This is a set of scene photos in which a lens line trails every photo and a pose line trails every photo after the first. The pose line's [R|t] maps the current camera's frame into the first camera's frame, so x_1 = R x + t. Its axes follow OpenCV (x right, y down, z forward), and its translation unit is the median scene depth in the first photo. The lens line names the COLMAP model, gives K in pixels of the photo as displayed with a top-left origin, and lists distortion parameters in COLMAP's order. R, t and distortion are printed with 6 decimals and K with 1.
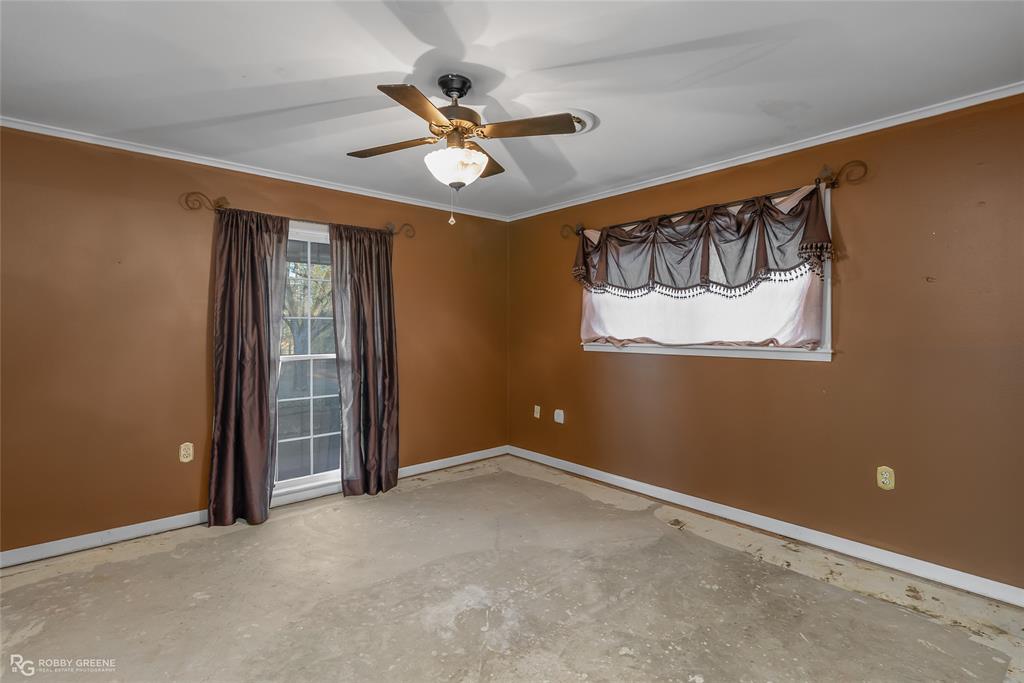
lens RADIAL K [[477.3, 0, 514.9], [0, 477.3, 329.2], [0, 0, 1]] dist [-0.003341, -0.000185]
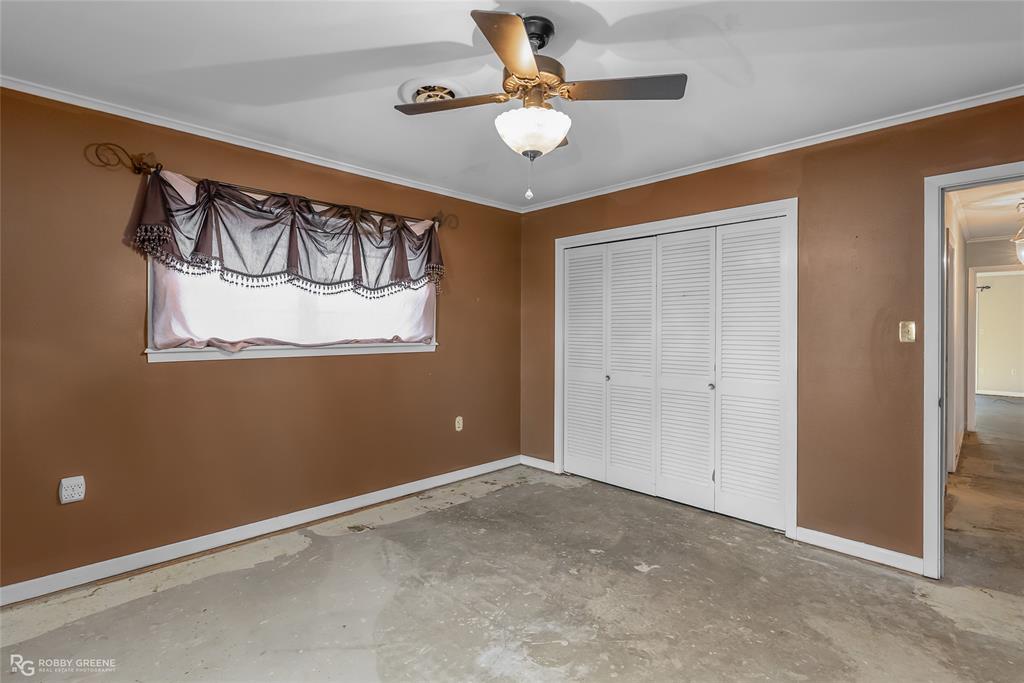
lens RADIAL K [[477.3, 0, 514.9], [0, 477.3, 329.2], [0, 0, 1]] dist [-0.003341, -0.000185]
pose [[-0.051351, -0.003106, 0.998676, -0.692126], [-0.002460, 0.999993, 0.002983, -0.001637], [-0.998678, -0.002304, -0.051359, 0.787592]]
